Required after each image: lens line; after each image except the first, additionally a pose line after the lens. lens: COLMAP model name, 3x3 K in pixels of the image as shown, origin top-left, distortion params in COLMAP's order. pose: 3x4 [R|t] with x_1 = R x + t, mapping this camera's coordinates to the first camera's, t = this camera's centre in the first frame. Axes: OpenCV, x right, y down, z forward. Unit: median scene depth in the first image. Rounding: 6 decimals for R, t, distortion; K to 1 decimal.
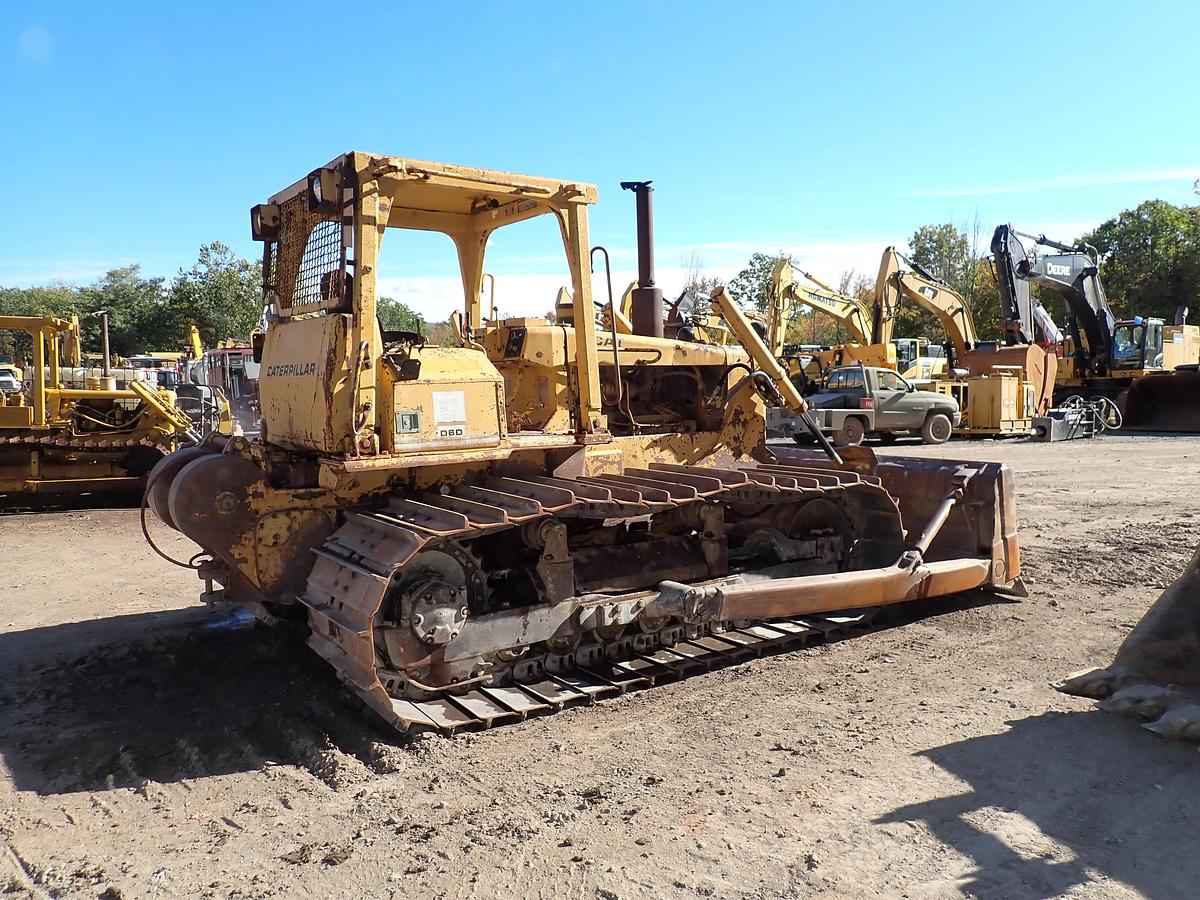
lens RADIAL K [[886.9, 0, 600.0], [0, 886.9, 450.0], [0, 0, 1]] dist [0.003182, -0.008677]
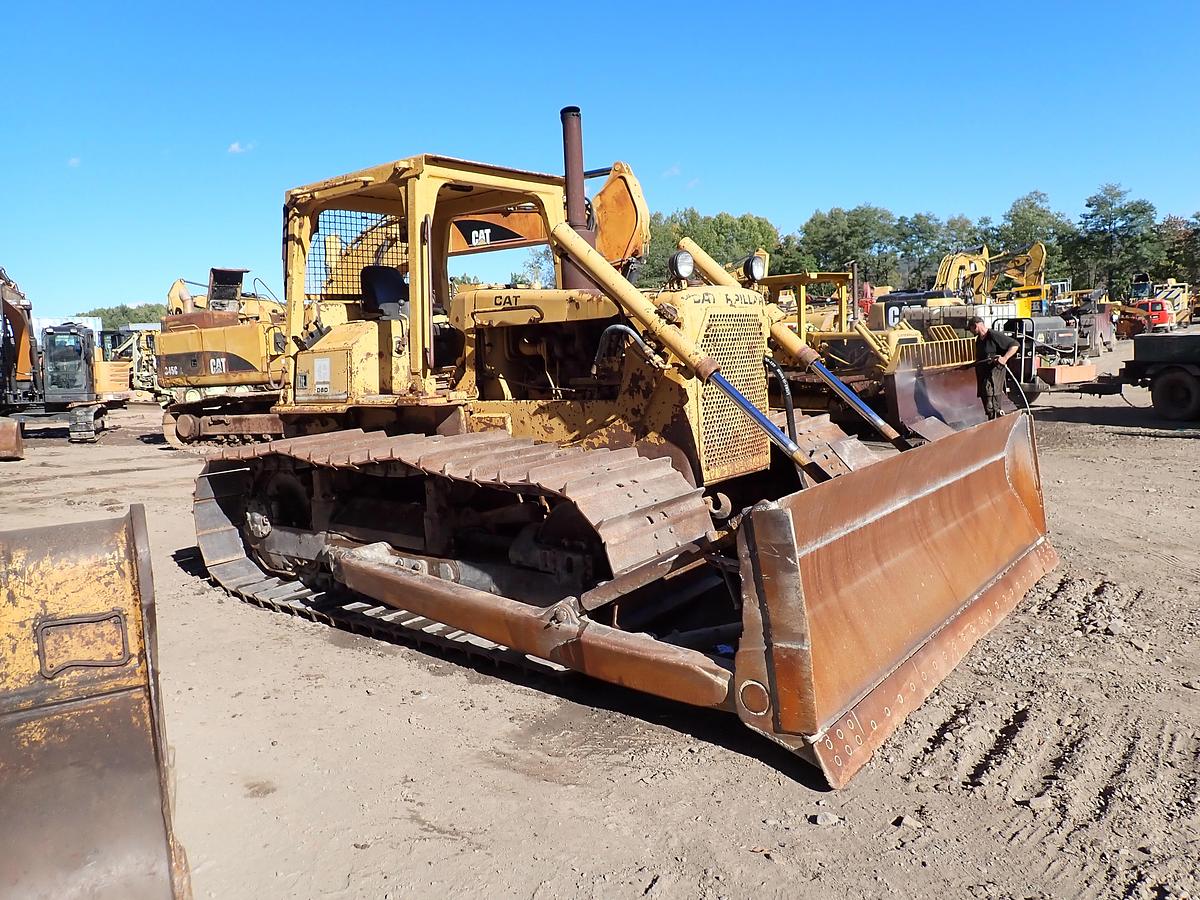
lens RADIAL K [[886.9, 0, 600.0], [0, 886.9, 450.0], [0, 0, 1]] dist [0.003182, -0.008677]
pose [[0.274346, 0.112556, -0.955021, 0.915125], [-0.026852, 0.993636, 0.109393, -0.064995], [0.961256, -0.004367, 0.275622, 0.780087]]
